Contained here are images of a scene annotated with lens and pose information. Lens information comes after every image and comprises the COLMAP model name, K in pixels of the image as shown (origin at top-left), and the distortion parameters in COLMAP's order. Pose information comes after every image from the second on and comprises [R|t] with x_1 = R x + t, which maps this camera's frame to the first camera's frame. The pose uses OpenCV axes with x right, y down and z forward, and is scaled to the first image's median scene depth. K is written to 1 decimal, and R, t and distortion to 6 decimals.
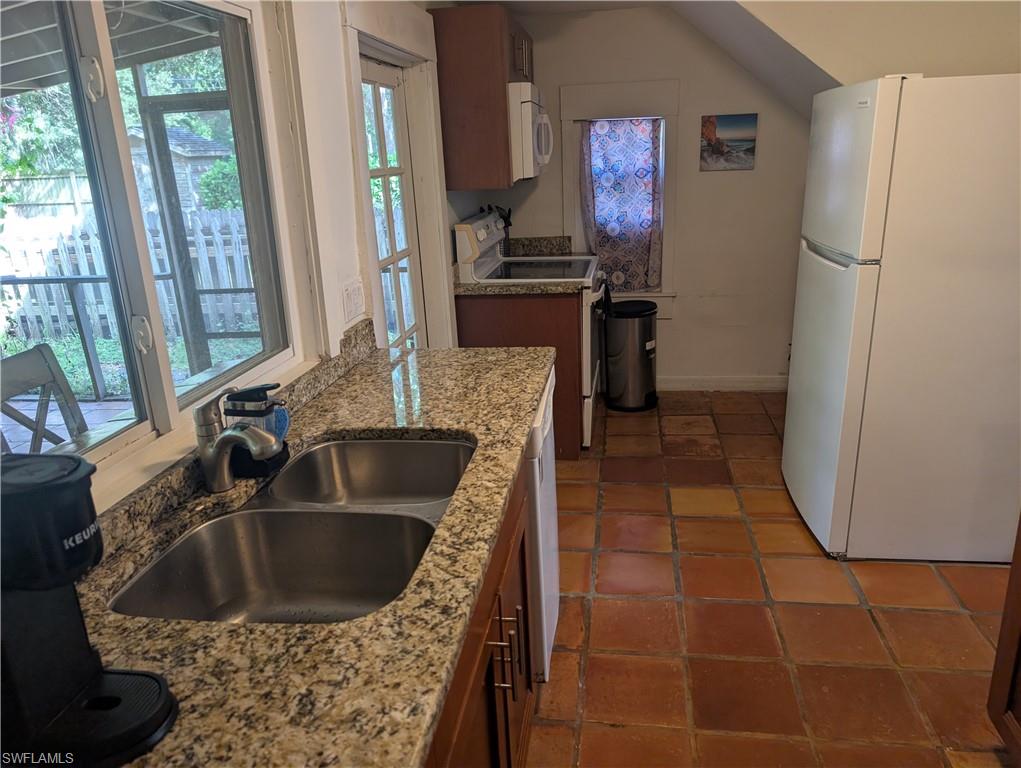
lens RADIAL K [[725.6, 0, 509.1], [0, 725.6, 380.0], [0, 0, 1]] dist [0.011702, -0.018002]
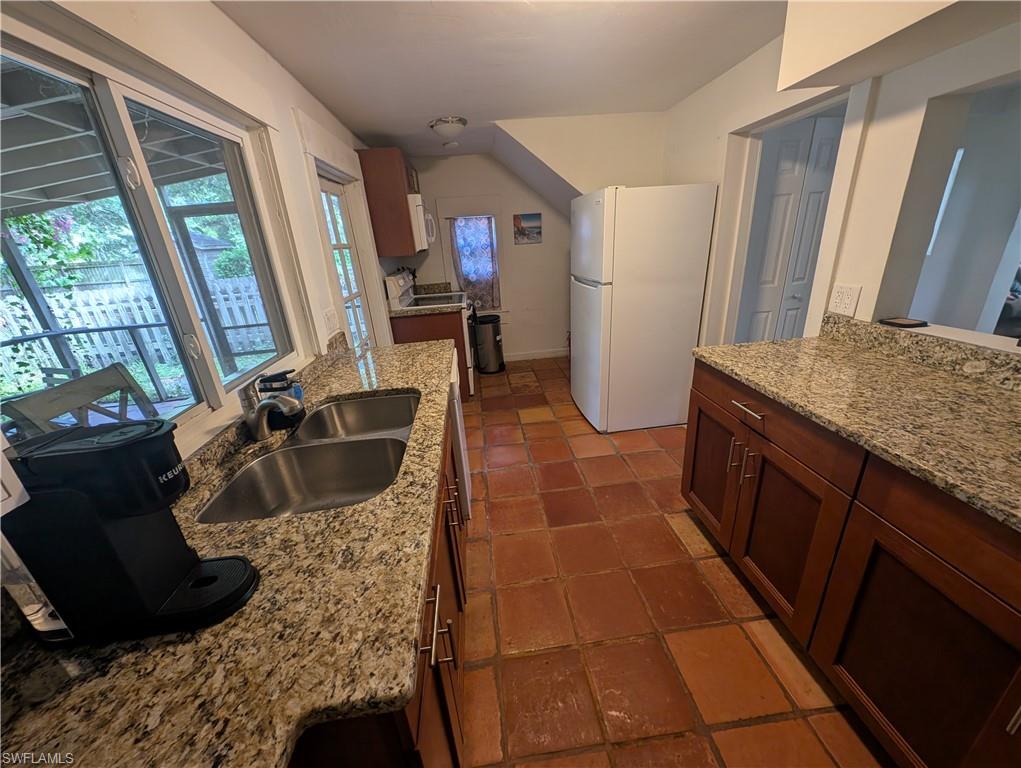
lens RADIAL K [[381.4, 0, 508.7], [0, 381.4, 382.4], [0, 0, 1]] dist [-0.001605, -0.002541]
pose [[0.968709, -0.105458, 0.224682, -0.032192], [0.094040, 0.993701, 0.060957, 0.018315], [-0.229695, -0.037920, 0.972524, 0.042630]]
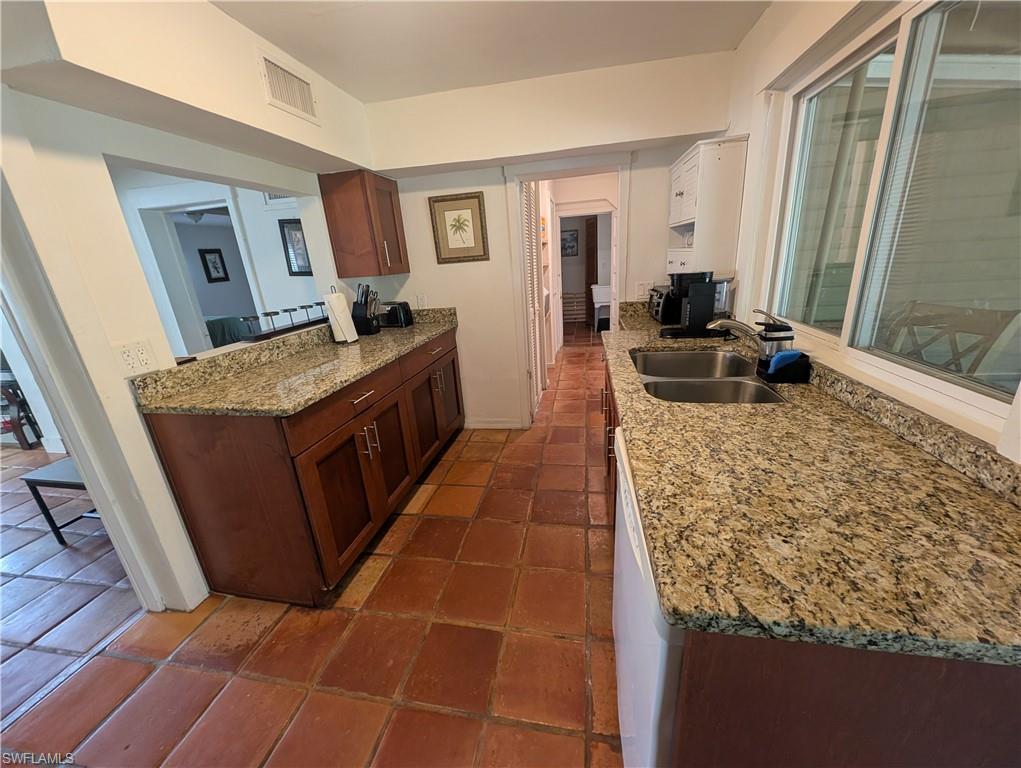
lens RADIAL K [[381.4, 0, 510.2], [0, 381.4, 383.3], [0, 0, 1]] dist [-0.001605, -0.002541]
pose [[-0.993232, 0.095678, 0.065844, 0.136548], [0.116141, 0.813340, 0.570079, -0.303599], [0.000991, 0.573868, -0.818947, 1.217677]]
